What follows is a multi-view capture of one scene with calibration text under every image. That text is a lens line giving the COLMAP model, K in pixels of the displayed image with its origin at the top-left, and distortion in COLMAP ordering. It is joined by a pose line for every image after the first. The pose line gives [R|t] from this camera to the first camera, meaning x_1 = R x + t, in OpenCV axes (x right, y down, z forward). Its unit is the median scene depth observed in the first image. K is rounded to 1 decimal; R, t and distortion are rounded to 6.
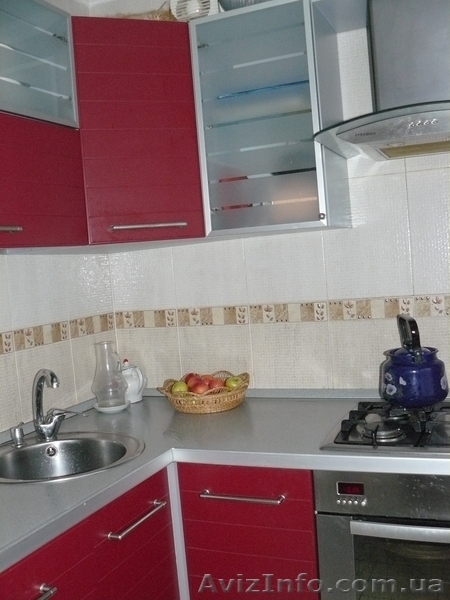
lens RADIAL K [[644.0, 0, 225.0], [0, 644.0, 300.0], [0, 0, 1]] dist [-0.149754, 0.012421]
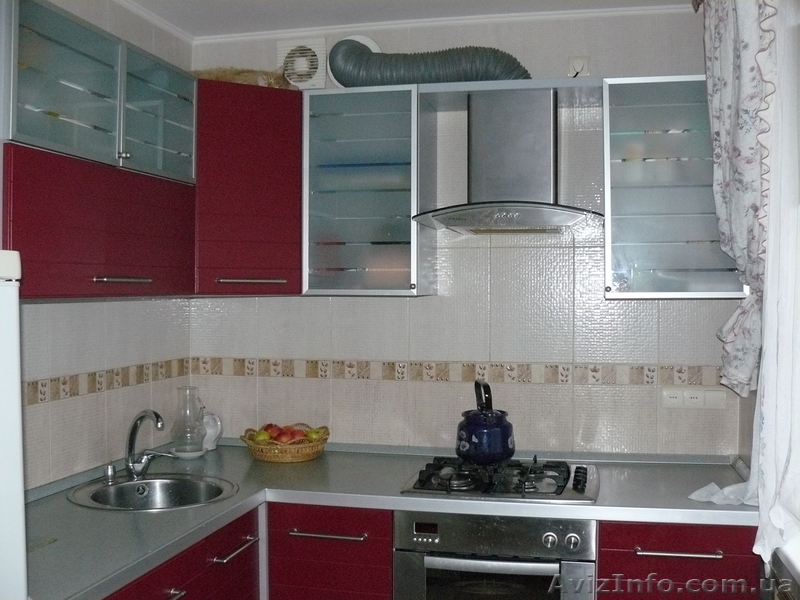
lens RADIAL K [[824.2, 0, 400.0], [0, 824.2, 300.0], [0, 0, 1]] dist [-0.166225, -0.003177]
pose [[0.982273, 0.077406, 0.170727, -0.104877], [-0.067528, 0.995731, -0.062930, -0.014778], [-0.174870, 0.050286, 0.983307, -0.371686]]
